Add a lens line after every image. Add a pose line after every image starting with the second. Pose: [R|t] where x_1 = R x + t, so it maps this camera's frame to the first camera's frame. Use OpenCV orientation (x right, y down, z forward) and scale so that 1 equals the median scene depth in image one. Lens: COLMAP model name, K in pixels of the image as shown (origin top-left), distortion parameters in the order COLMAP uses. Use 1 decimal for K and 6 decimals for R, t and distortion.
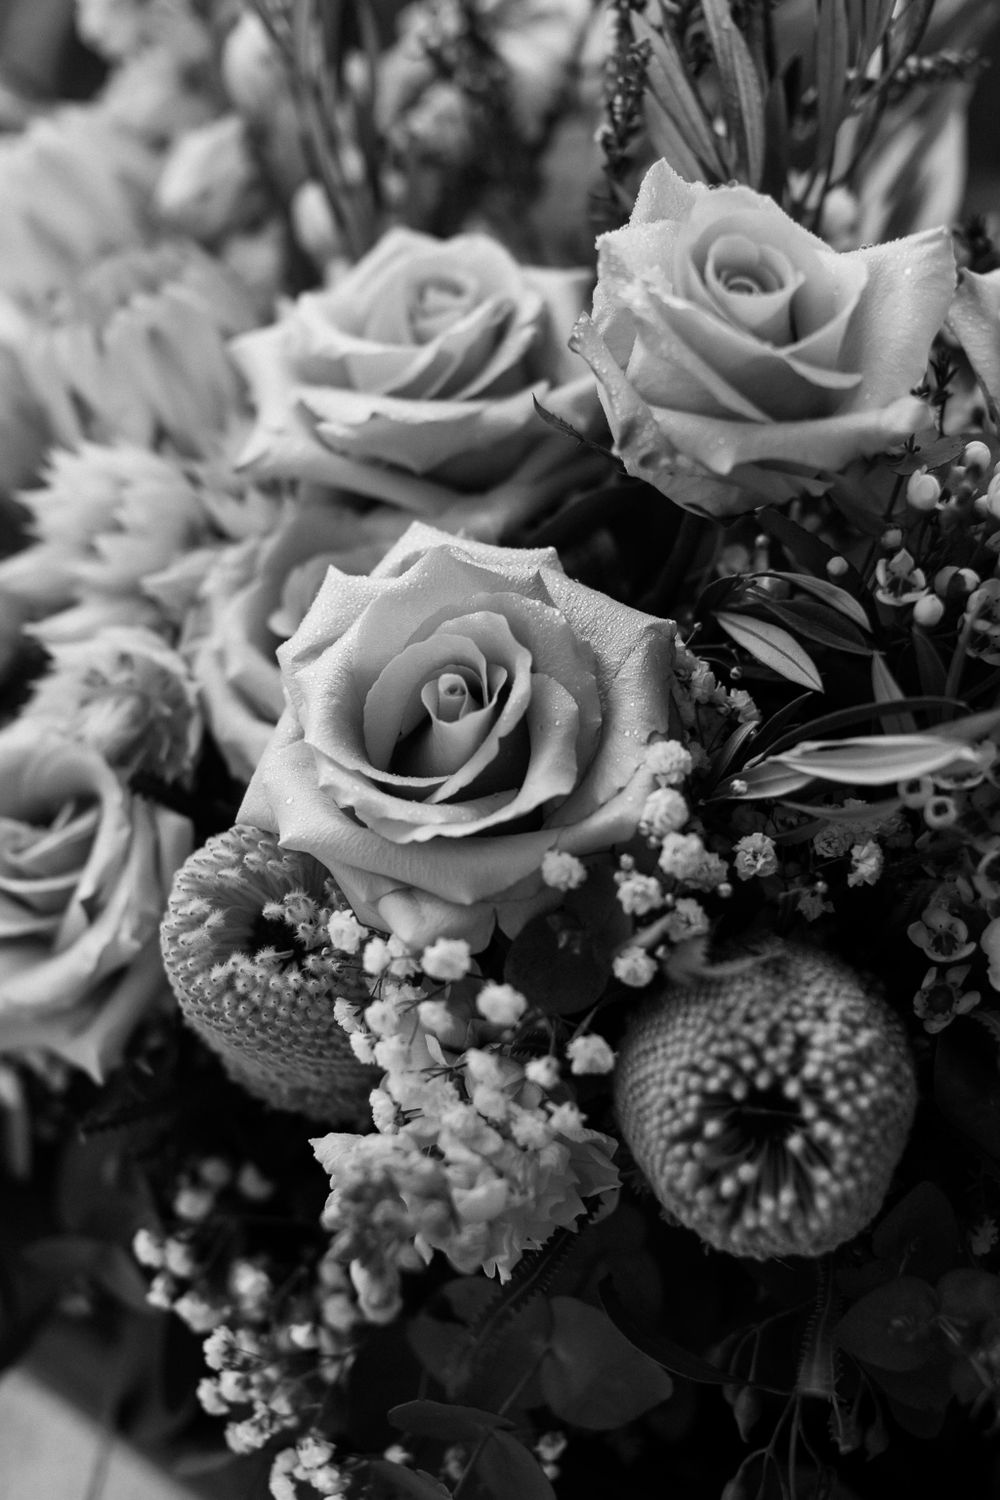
lens RADIAL K [[2447.6, 0, 500.0], [0, 2447.6, 750.0], [0, 0, 1]] dist [0.026462, 0.059721]
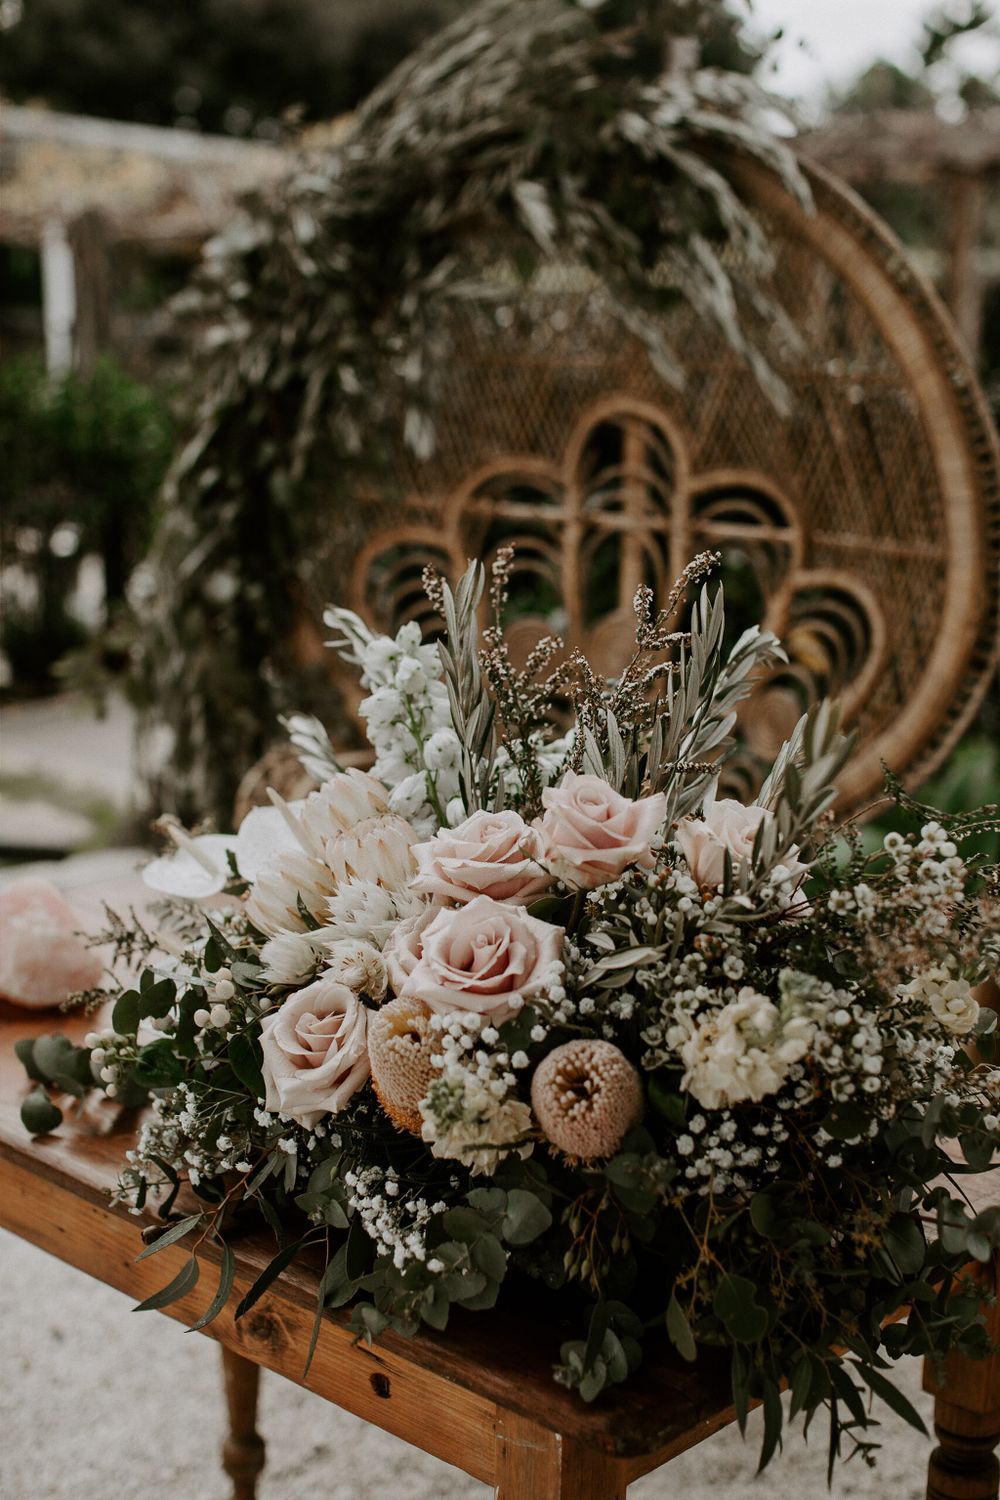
lens RADIAL K [[2170.1, 0, 500.0], [0, 2170.1, 750.0], [0, 0, 1]] dist [-0.175256, -0.058721]
pose [[0.996605, 0.049872, -0.065501, 0.151445], [-0.069414, 0.936823, -0.342848, 0.613226], [0.044264, 0.346230, 0.937105, -1.382369]]
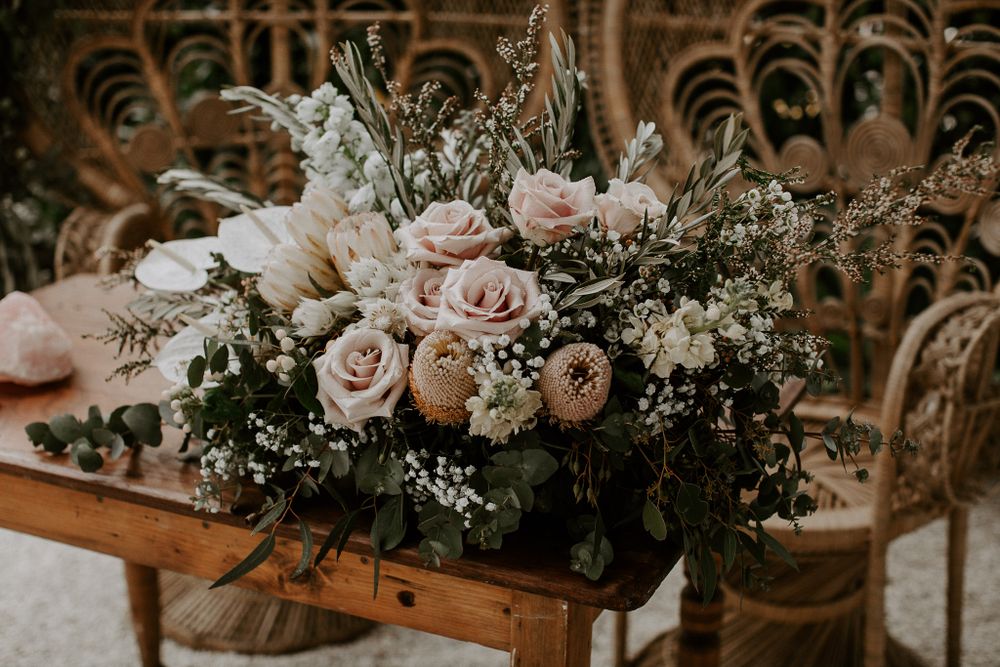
lens RADIAL K [[1446.8, 0, 500.0], [0, 1446.8, 333.5], [0, 0, 1]] dist [-0.175256, -0.058721]
pose [[0.969808, -0.061251, 0.236054, -0.581229], [0.117076, 0.966044, -0.230332, 0.611085], [-0.213930, 0.251014, 0.944048, -1.277712]]
